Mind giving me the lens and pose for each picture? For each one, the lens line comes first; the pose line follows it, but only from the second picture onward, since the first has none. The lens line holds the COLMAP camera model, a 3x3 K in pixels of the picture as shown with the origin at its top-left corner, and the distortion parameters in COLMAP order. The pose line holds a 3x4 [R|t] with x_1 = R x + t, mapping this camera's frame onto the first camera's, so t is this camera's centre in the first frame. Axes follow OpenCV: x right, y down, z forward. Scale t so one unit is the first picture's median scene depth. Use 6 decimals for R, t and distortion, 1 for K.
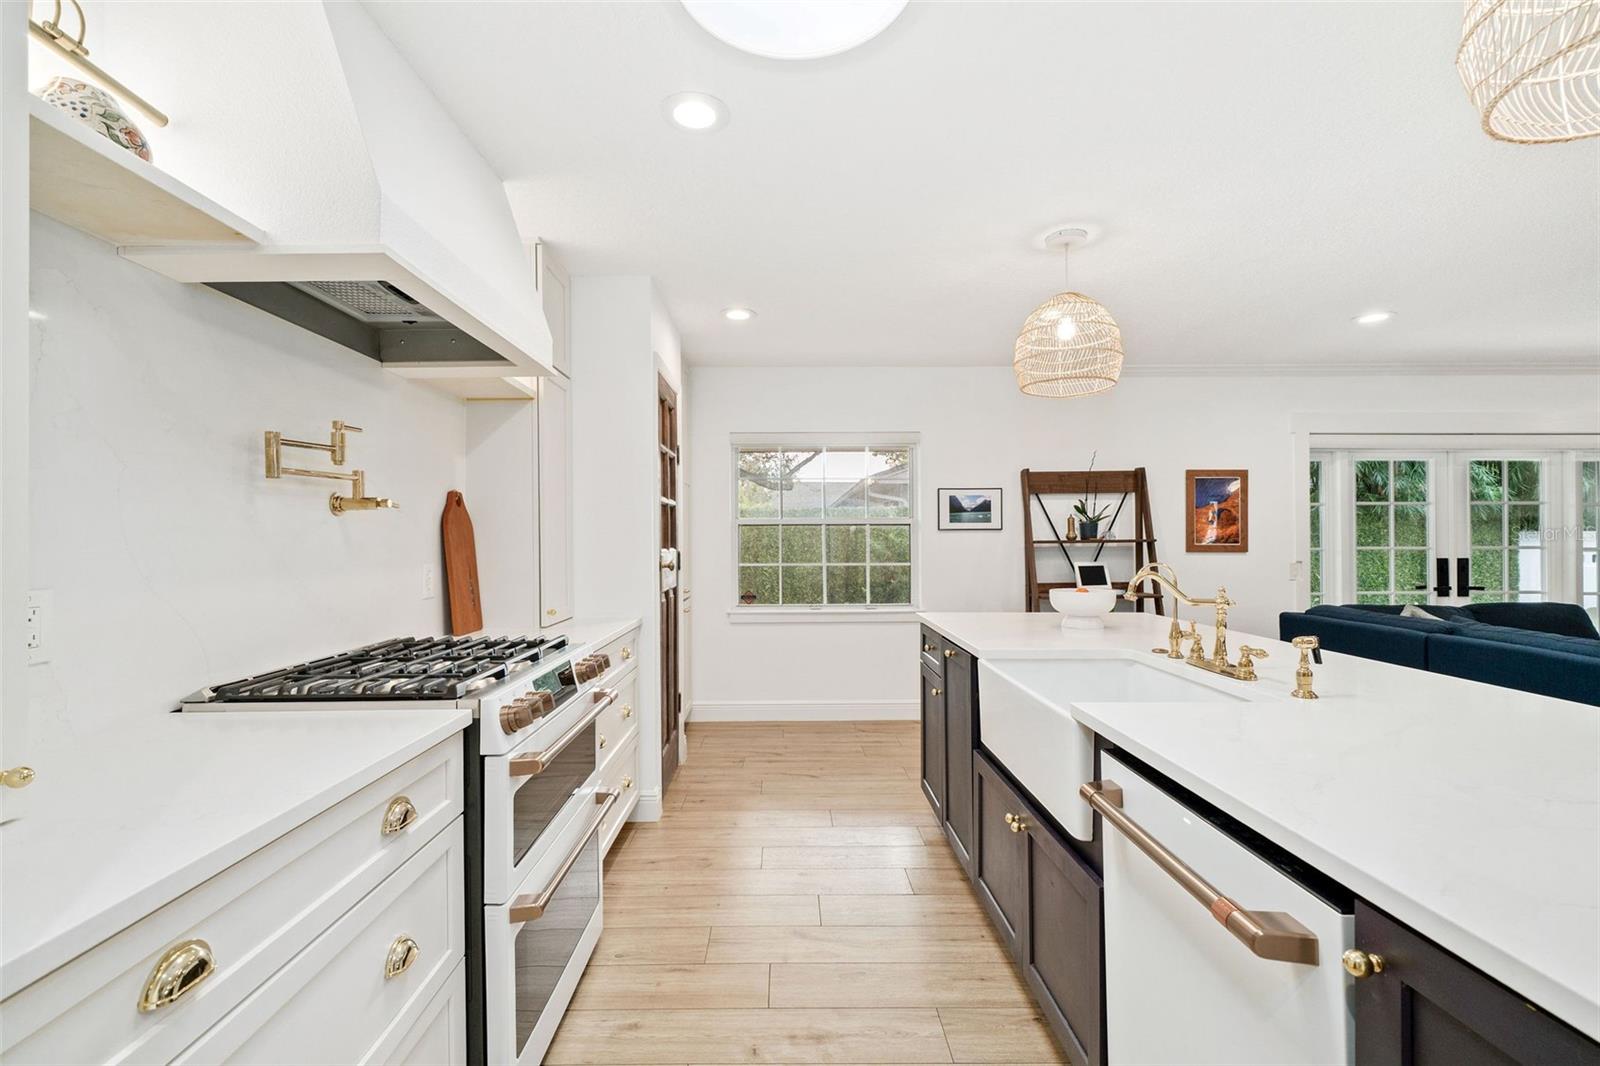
lens RADIAL K [[701.8, 0, 789.7], [0, 701.8, 534.4], [0, 0, 1]] dist [0.001487, 0.000138]
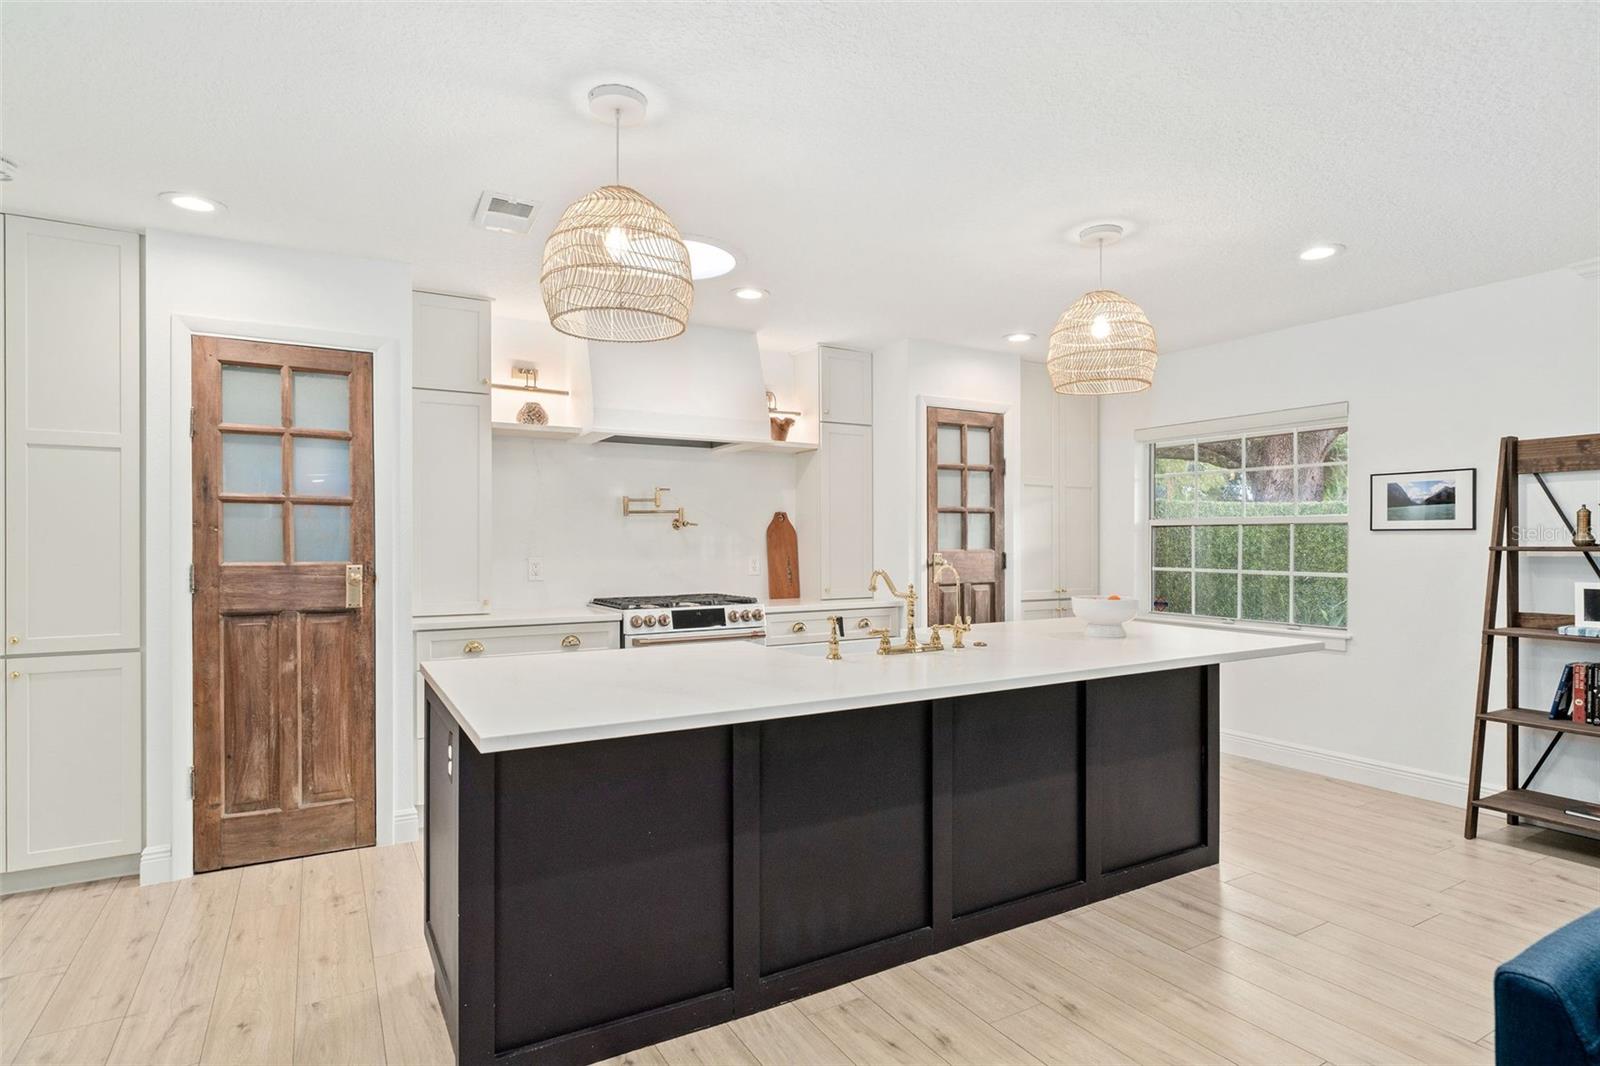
lens RADIAL K [[838.4, 0, 800.3], [0, 838.4, 540.6], [0, 0, 1]] dist [0.000213, 0.000399]
pose [[0.496766, 0.004527, -0.867873, 0.874868], [0.004158, 0.999963, 0.007596, -0.006608], [0.867874, -0.007382, 0.496729, 0.045489]]
